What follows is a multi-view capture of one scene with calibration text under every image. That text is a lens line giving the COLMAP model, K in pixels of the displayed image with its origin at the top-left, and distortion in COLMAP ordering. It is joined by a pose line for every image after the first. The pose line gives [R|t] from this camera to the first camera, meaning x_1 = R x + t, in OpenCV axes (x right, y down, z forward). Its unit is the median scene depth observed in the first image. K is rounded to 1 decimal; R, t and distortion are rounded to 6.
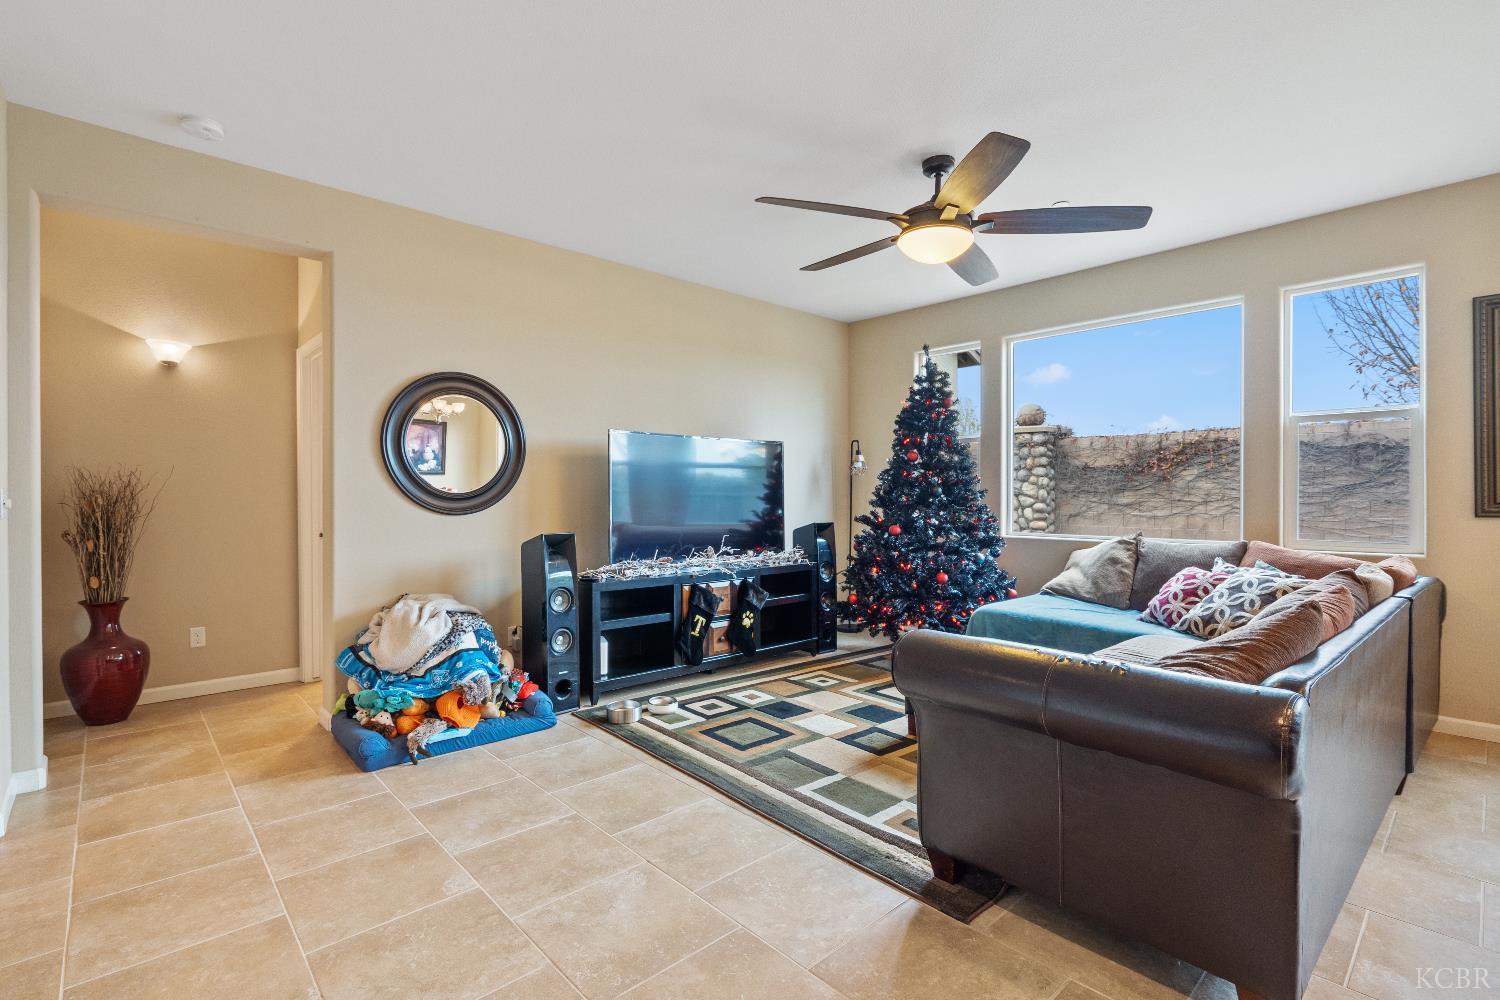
lens RADIAL K [[690.2, 0, 742.3], [0, 690.2, 485.5], [0, 0, 1]] dist [0.000653, 0.000488]
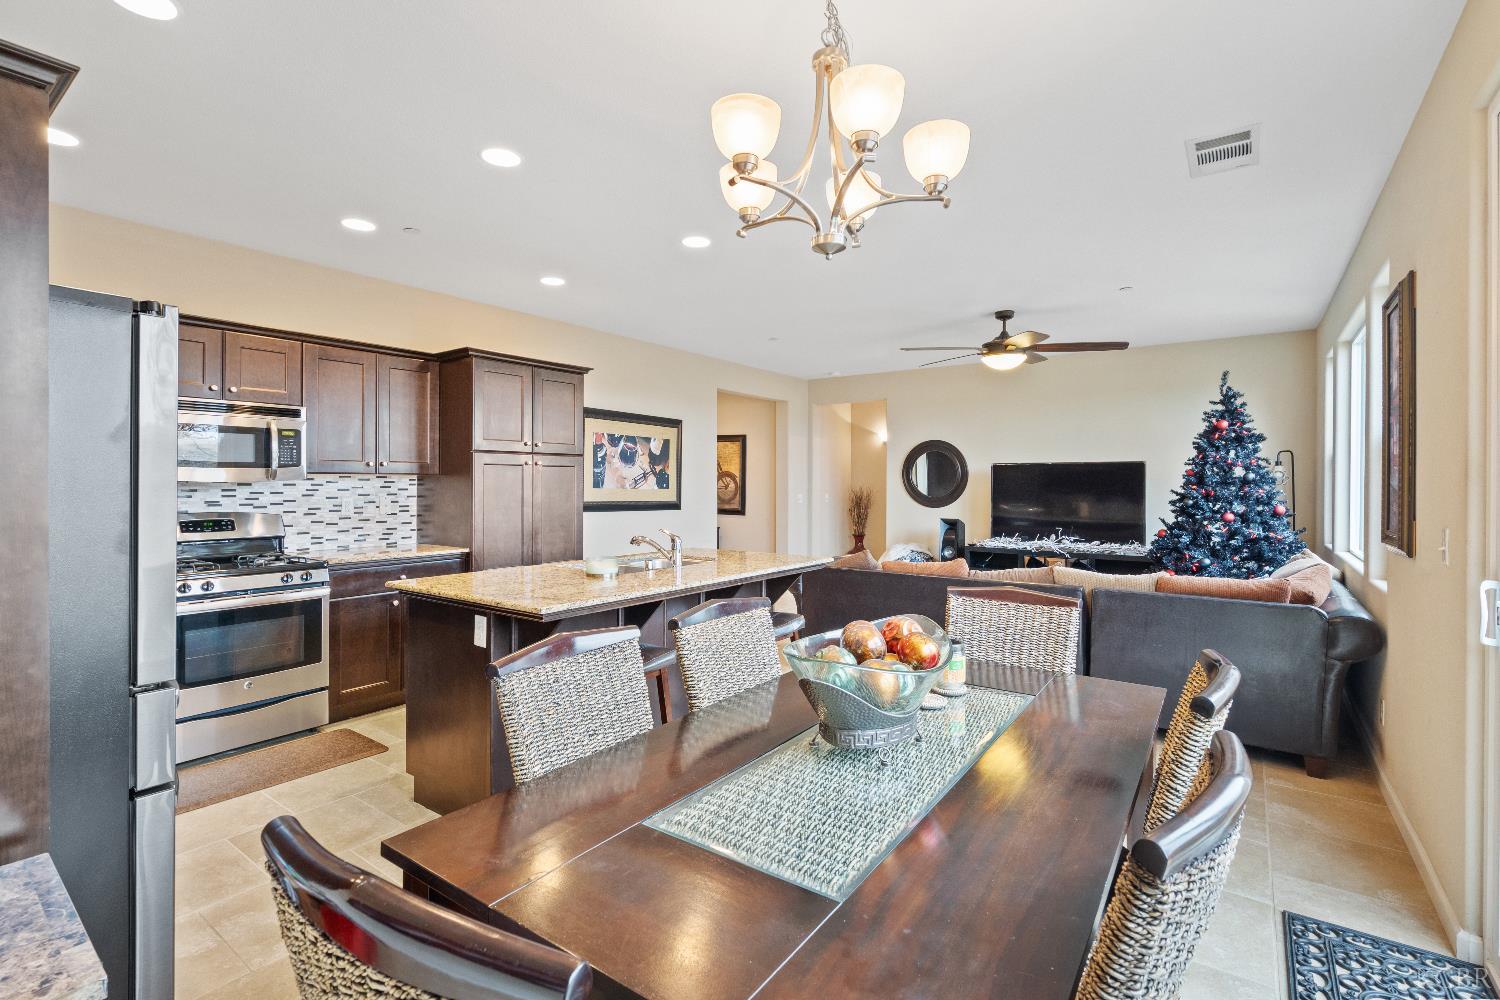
lens RADIAL K [[690.2, 0, 742.3], [0, 690.2, 485.5], [0, 0, 1]] dist [0.000653, 0.000488]
pose [[0.194726, 0.001868, -0.980856, 1.619143], [0.004000, 0.999988, 0.002699, -0.034811], [0.980849, -0.004449, 0.194717, 0.024933]]
